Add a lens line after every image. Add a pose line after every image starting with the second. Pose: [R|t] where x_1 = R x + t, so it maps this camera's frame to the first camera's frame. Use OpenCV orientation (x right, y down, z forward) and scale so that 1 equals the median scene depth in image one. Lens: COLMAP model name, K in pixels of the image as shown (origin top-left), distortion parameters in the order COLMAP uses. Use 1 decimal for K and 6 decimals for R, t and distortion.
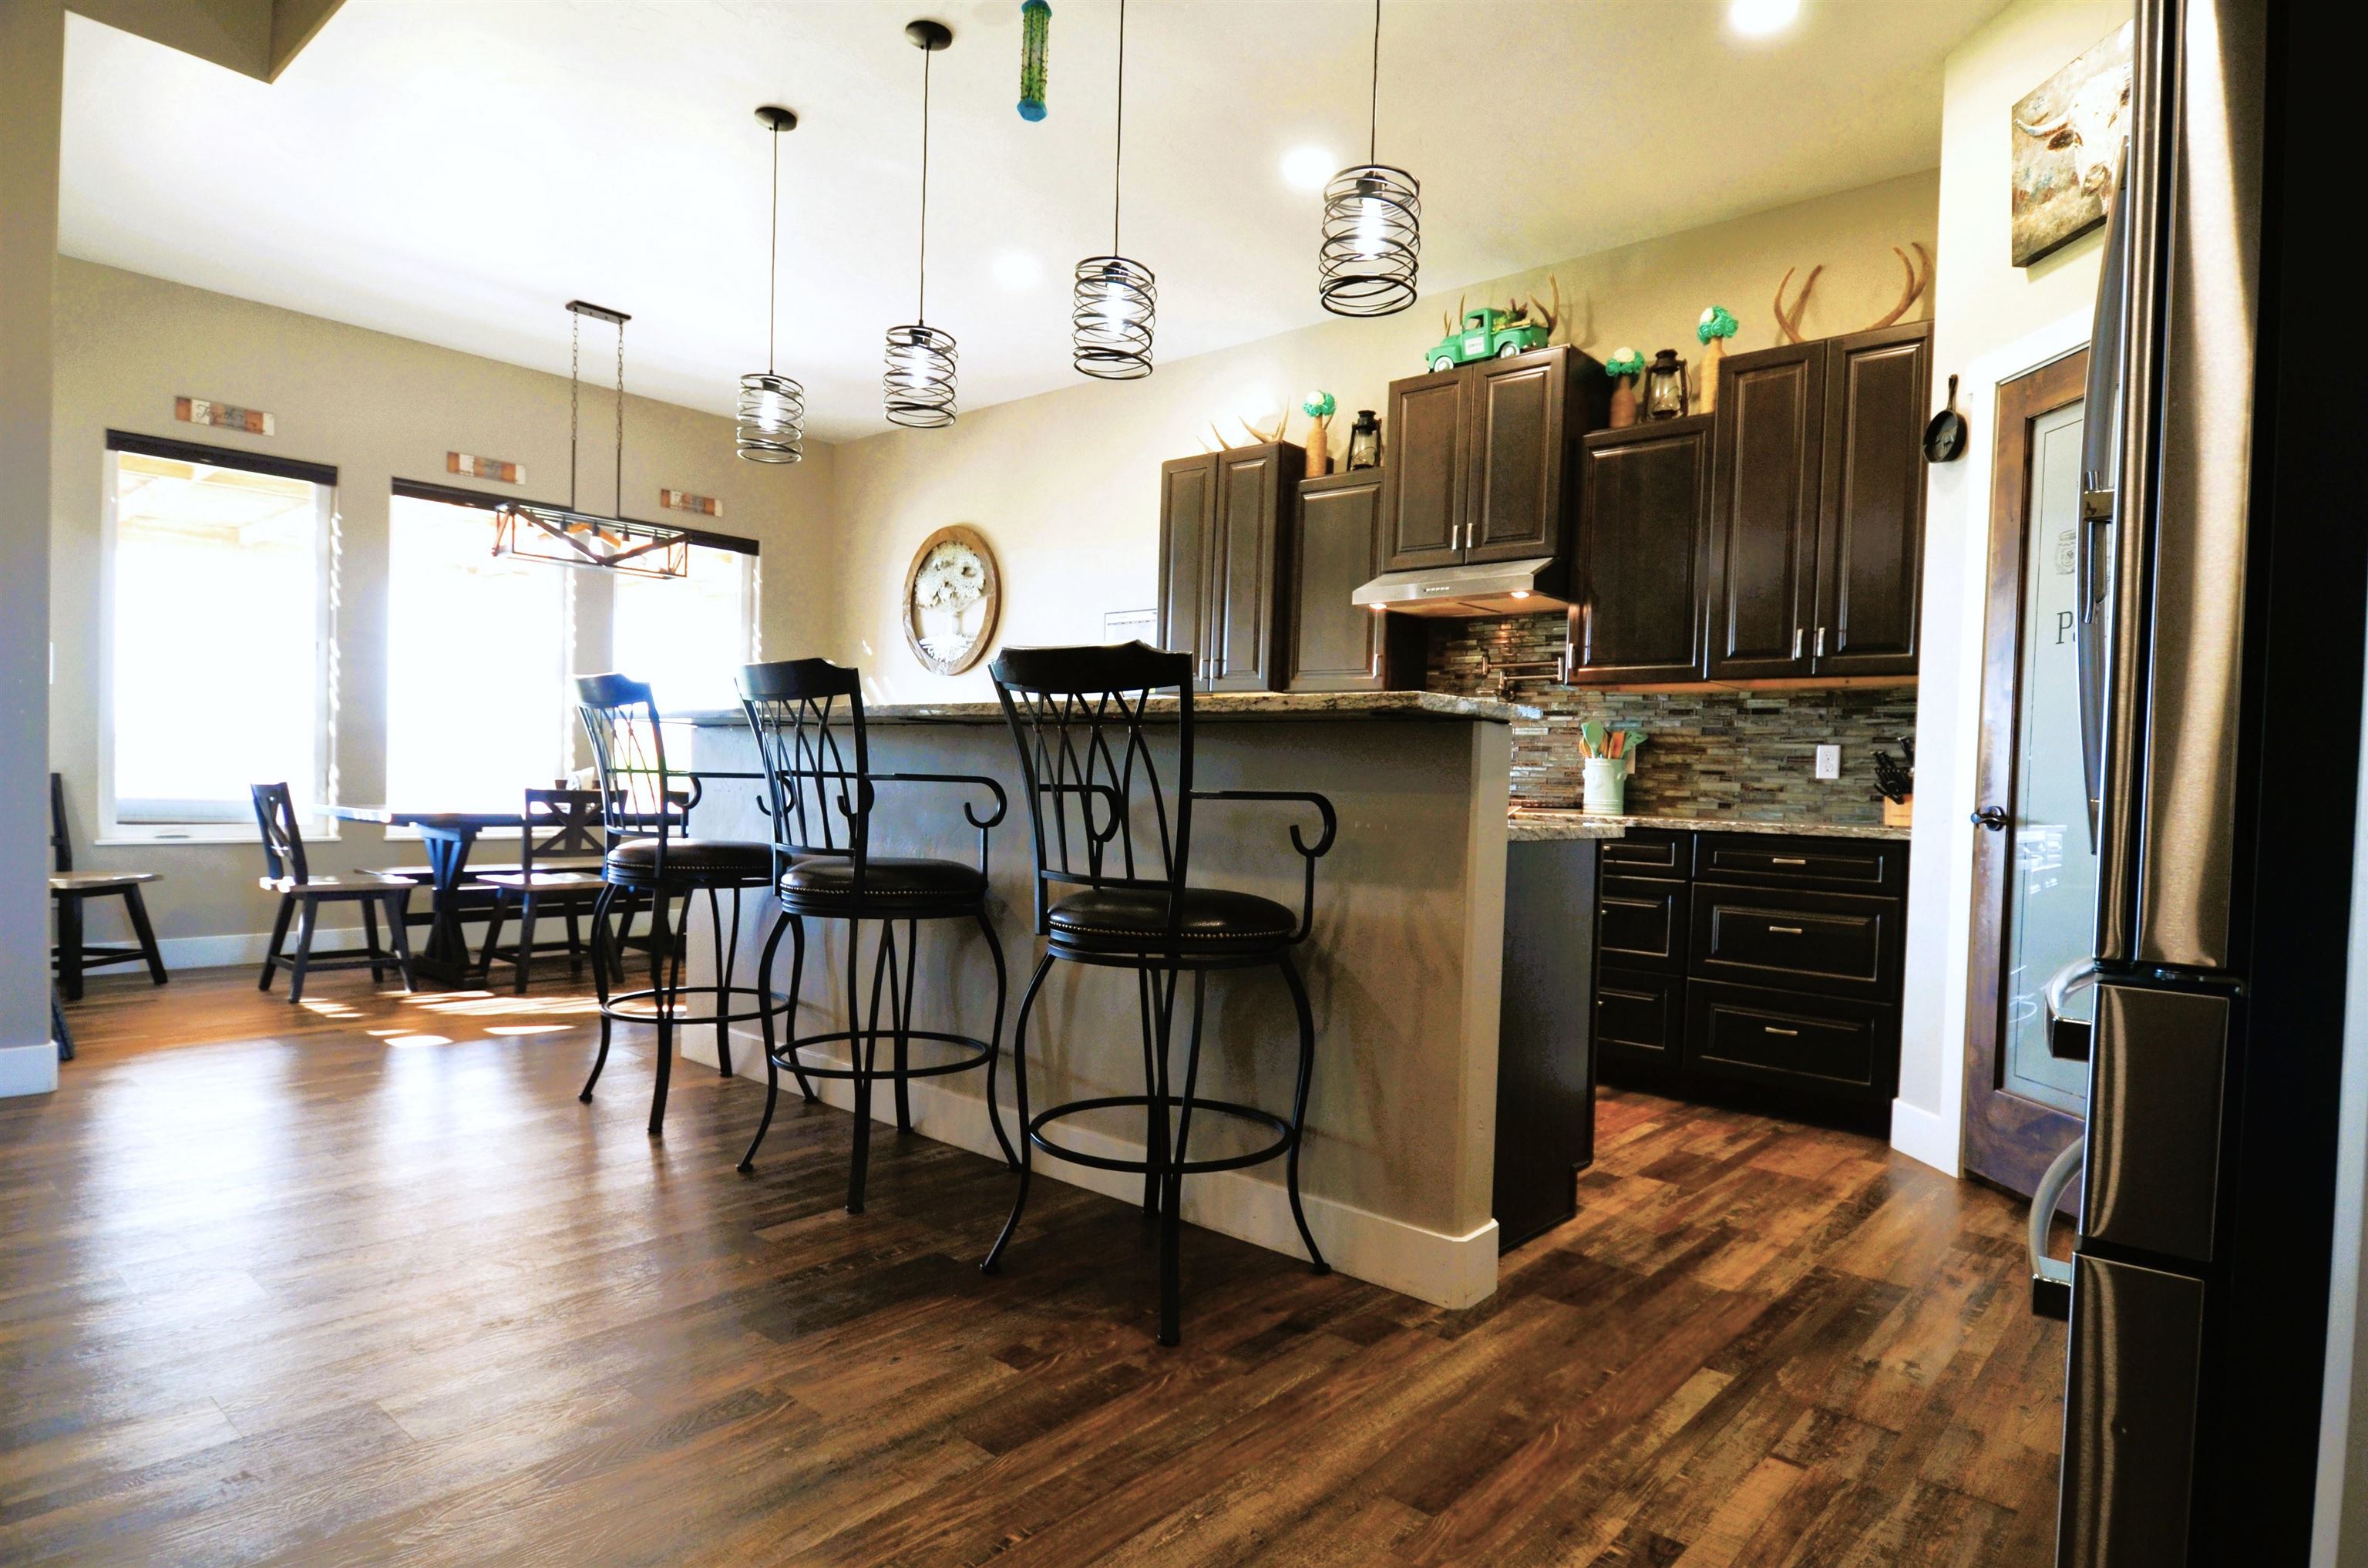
lens RADIAL K [[1249.3, 0, 1210.0], [0, 1249.3, 814.9], [0, 0, 1]] dist [0.034085, -0.040793]
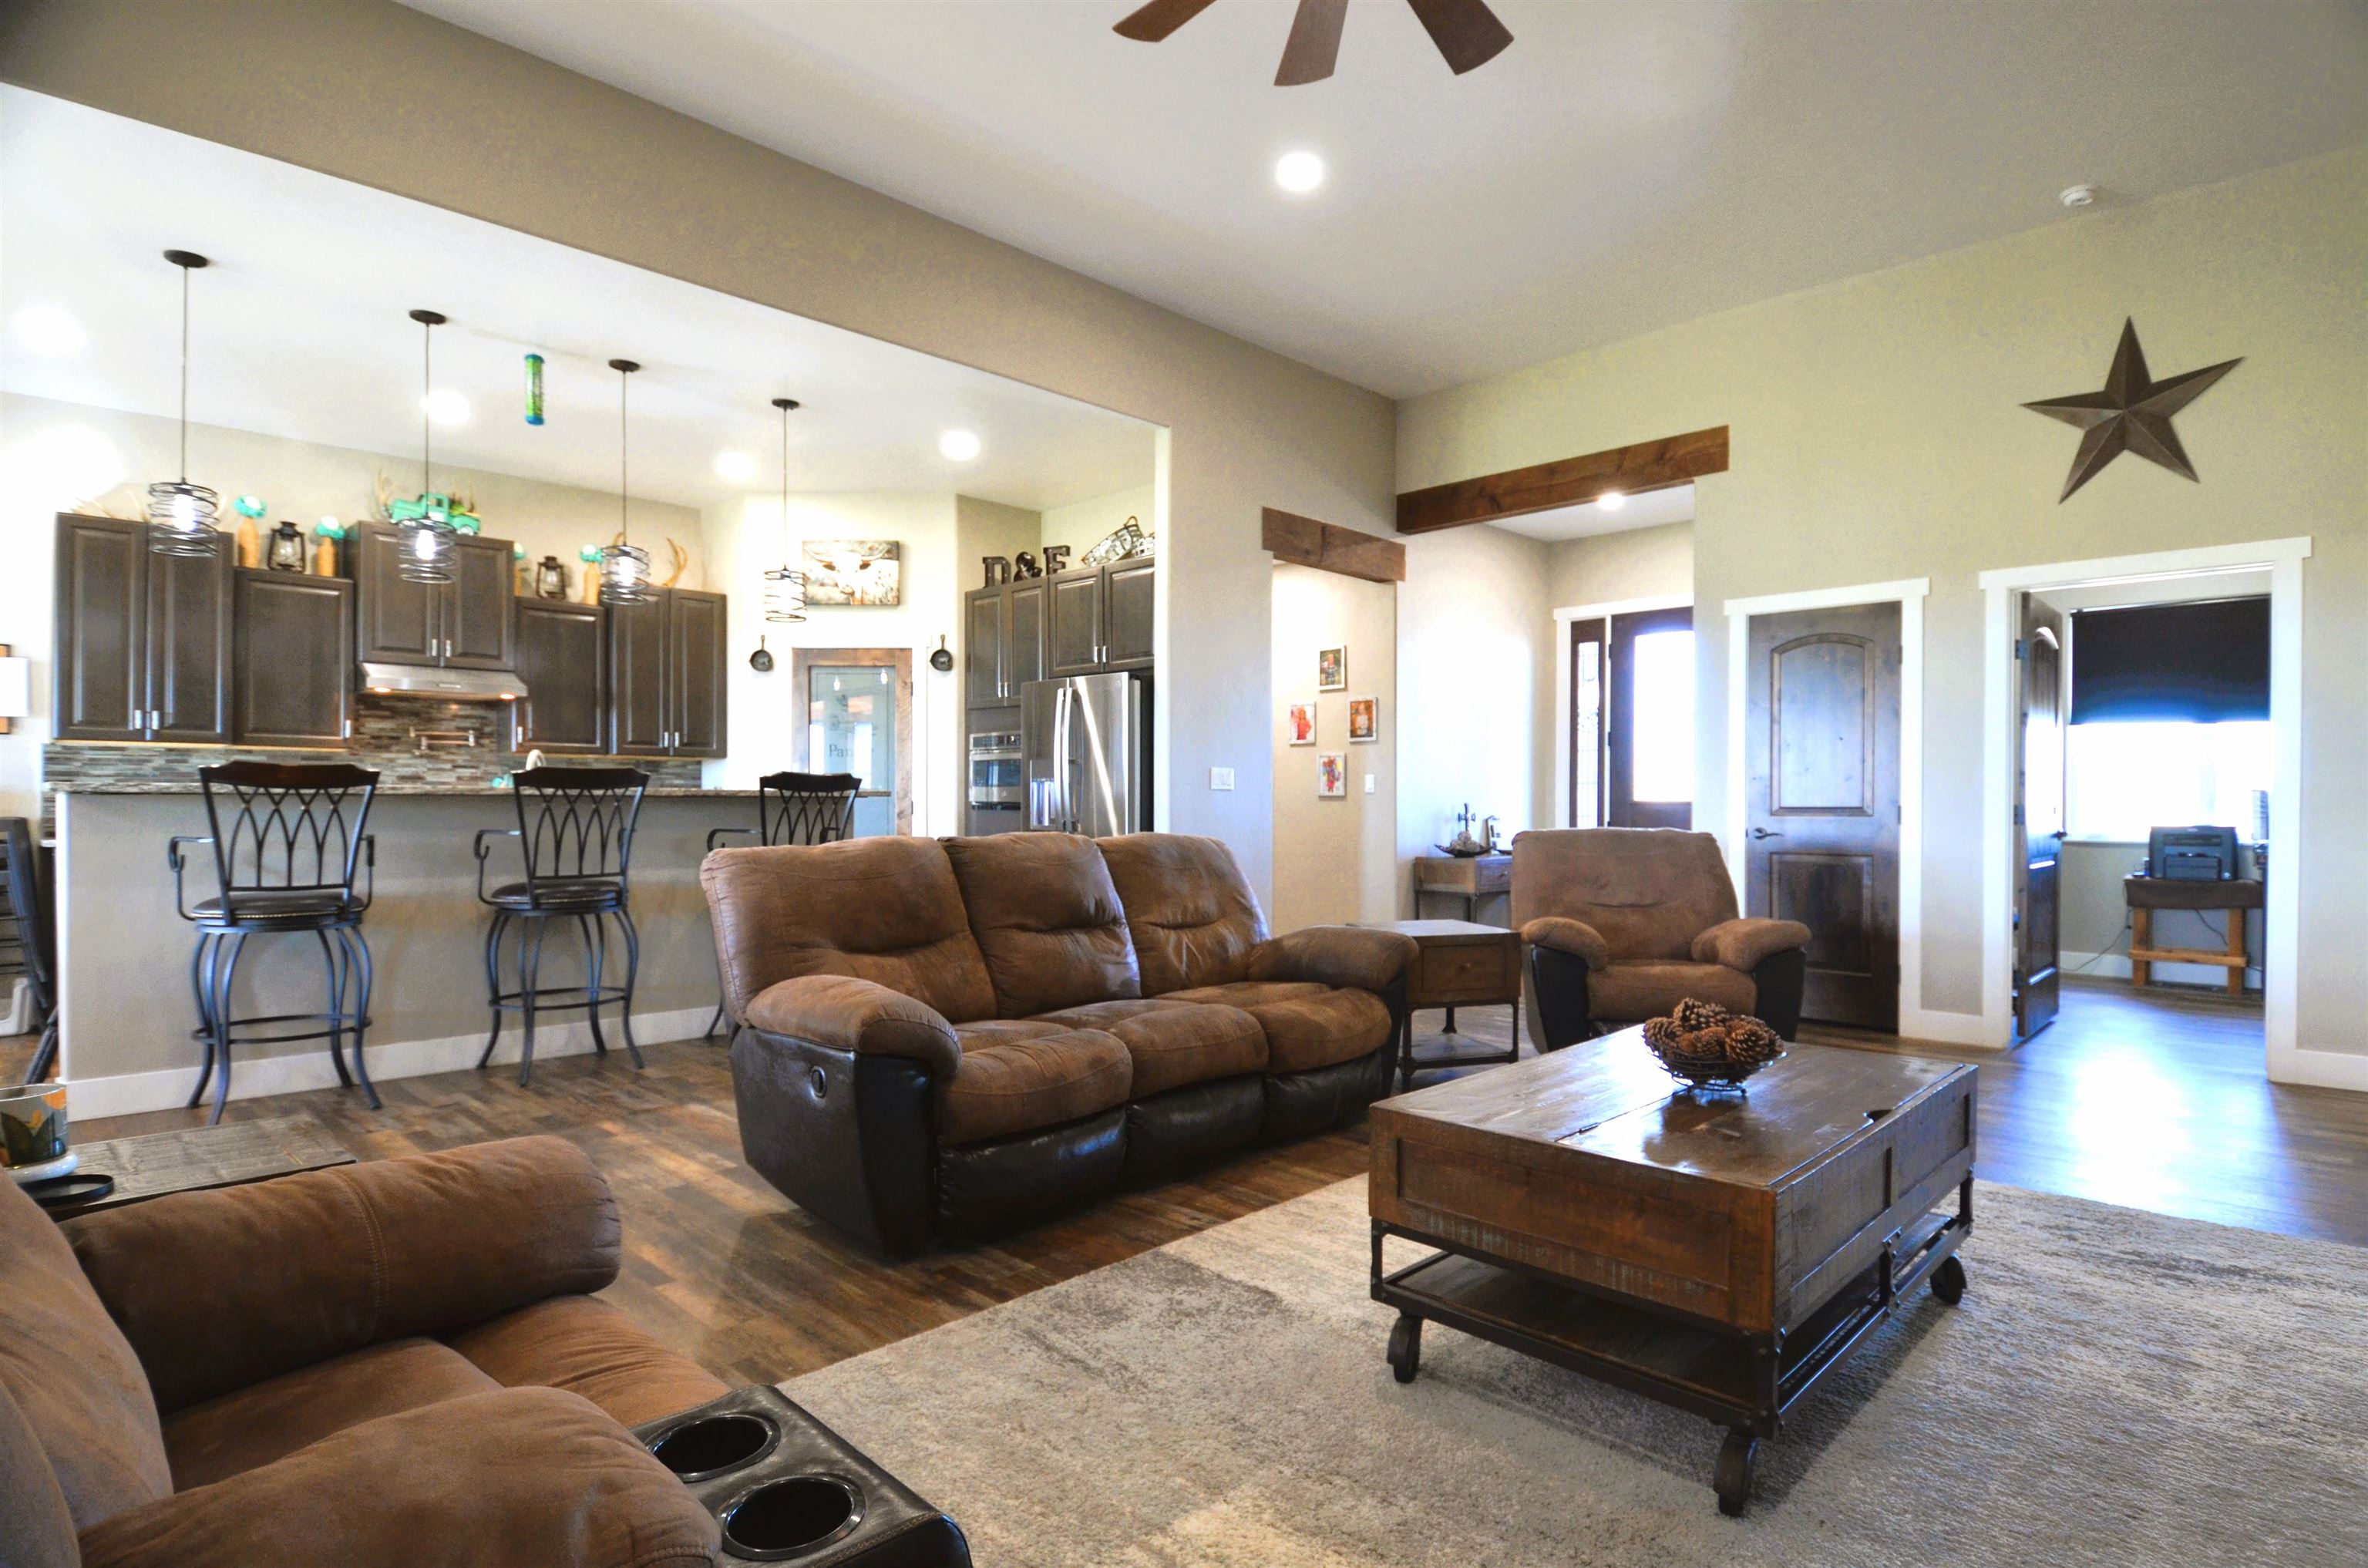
lens RADIAL K [[1220.6, 0, 1195.8], [0, 1220.6, 823.4], [0, 0, 1]] dist [-0.004624, -0.001232]
pose [[0.061900, -0.047415, 0.996955, -1.234365], [0.025817, 0.998613, 0.045891, -0.061861], [-0.997748, 0.022898, 0.063038, 0.026467]]
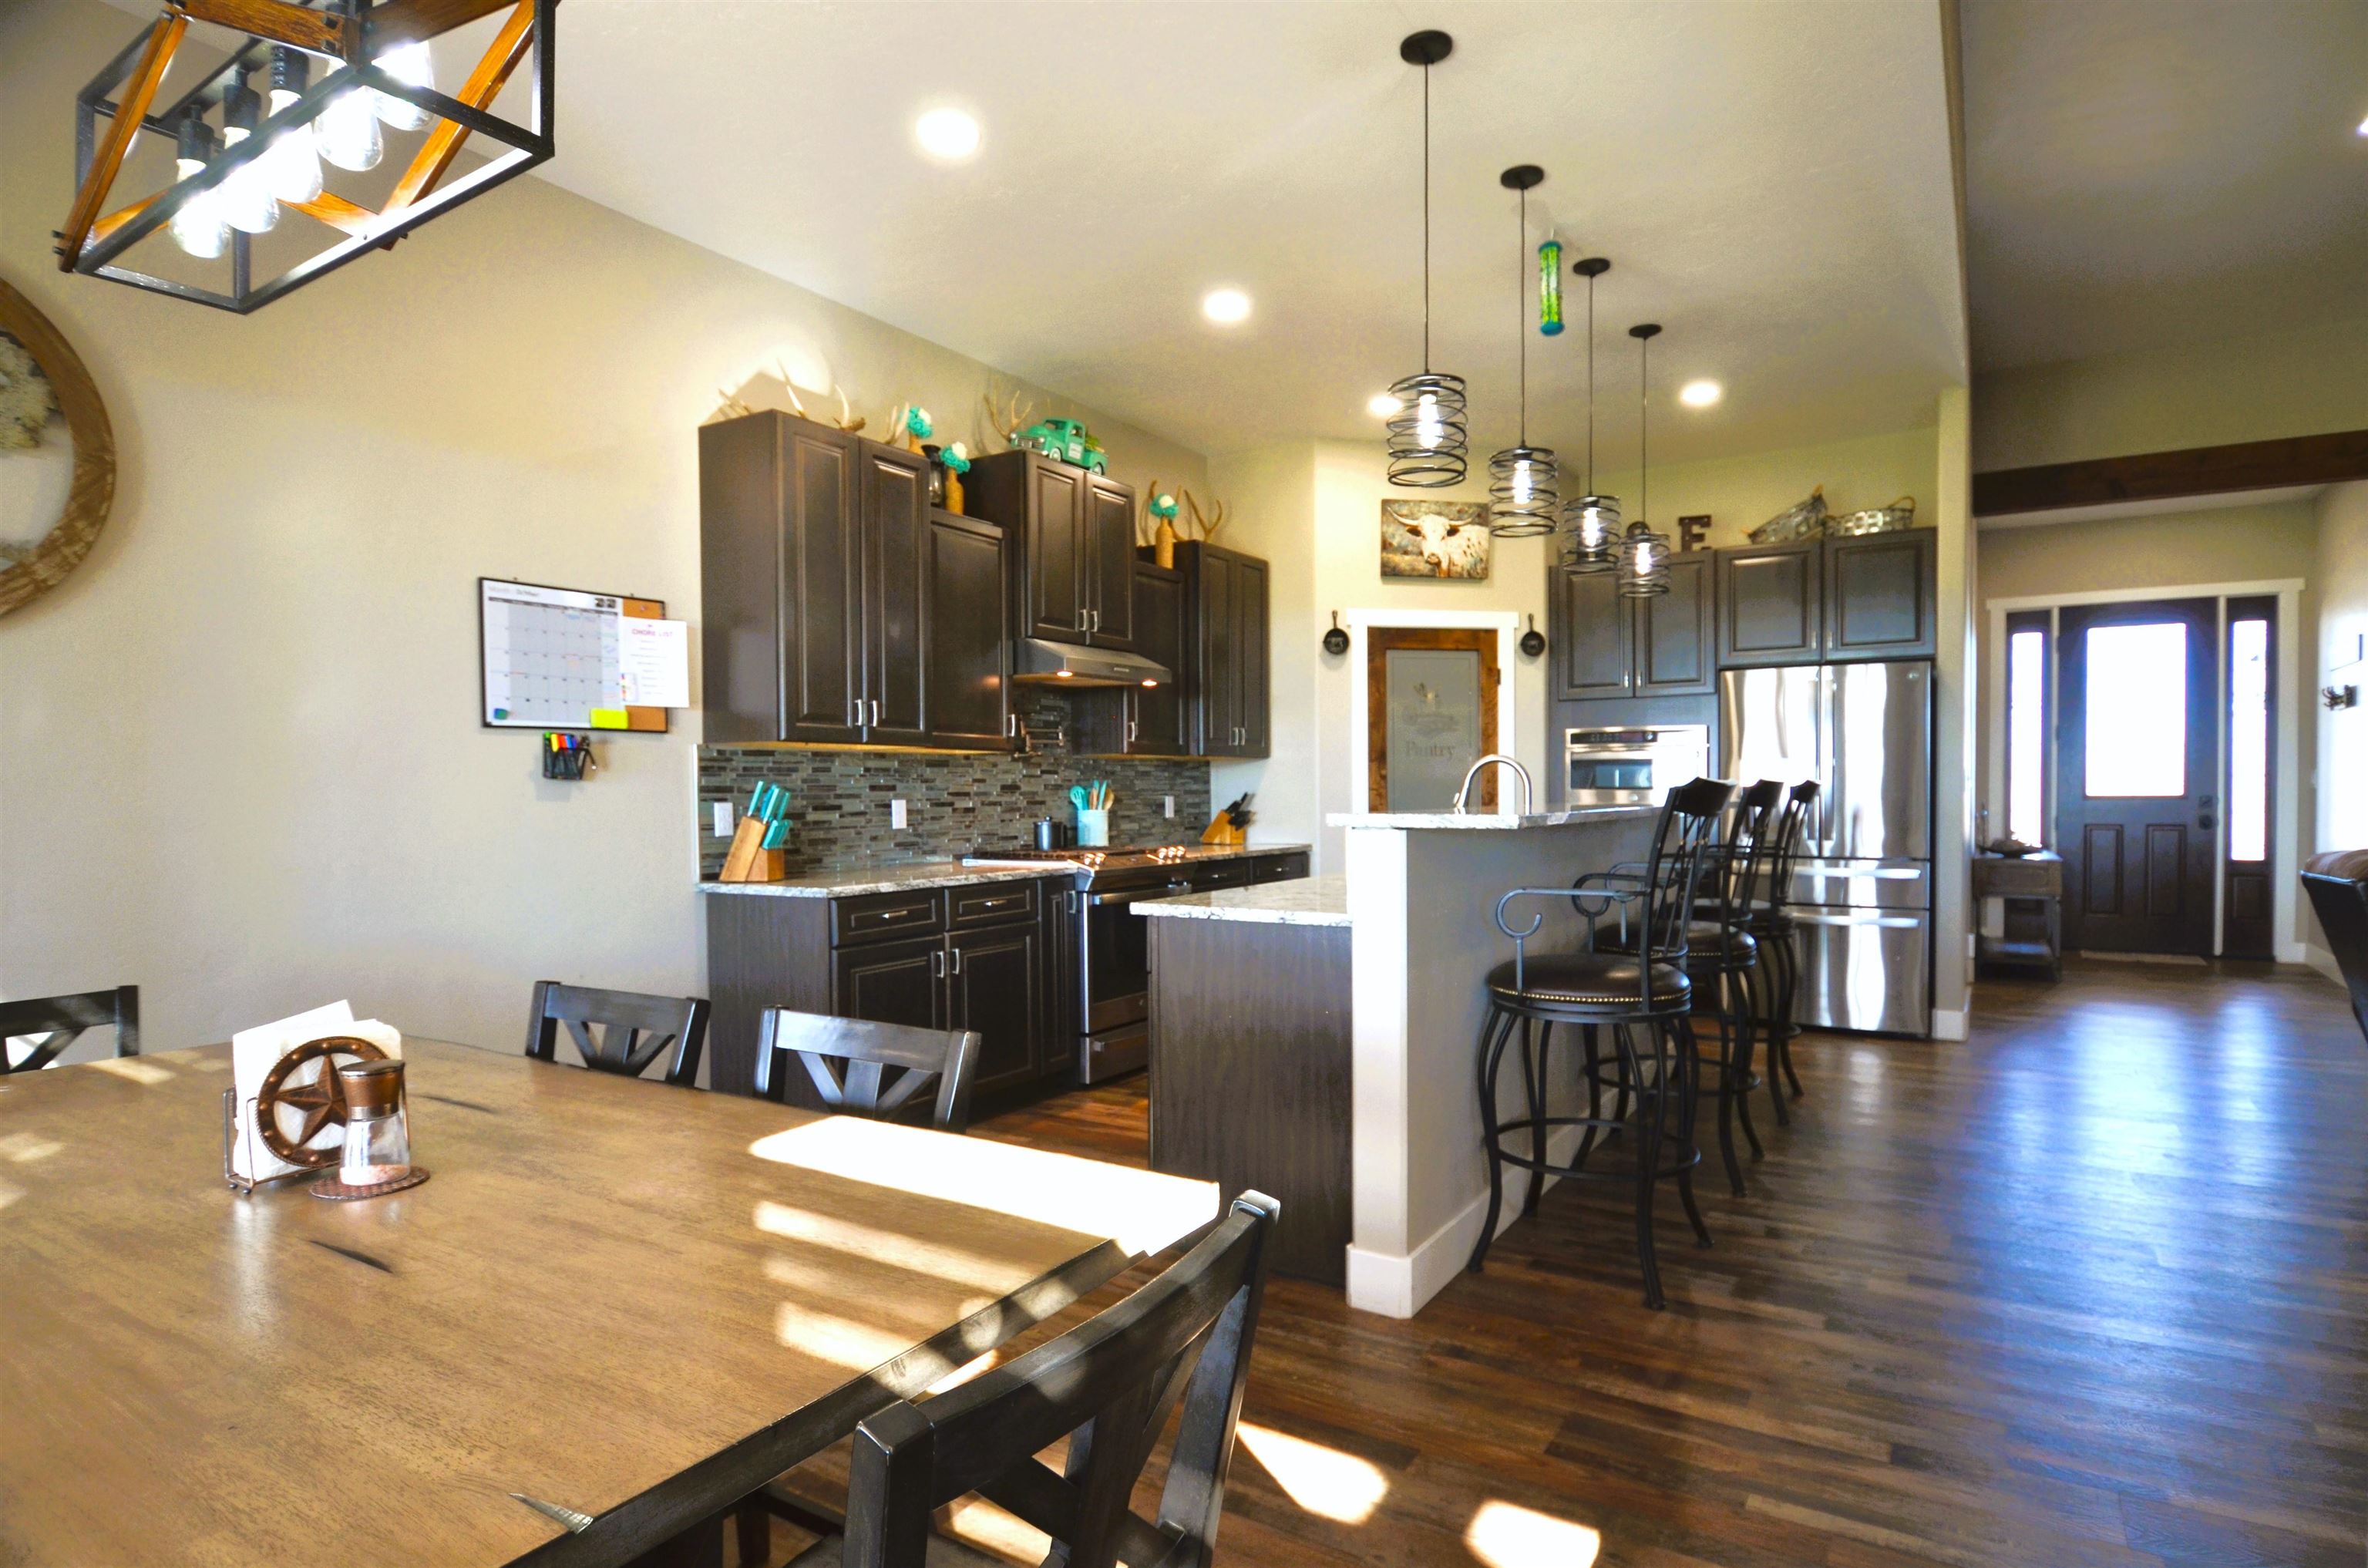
lens RADIAL K [[1249.3, 0, 1210.0], [0, 1249.3, 814.9], [0, 0, 1]] dist [0.034085, -0.040793]
pose [[-0.163096, -0.049548, 0.985365, -0.986389], [0.029791, 0.998035, 0.055116, -0.109577], [-0.986160, 0.038344, -0.161299, 1.128438]]
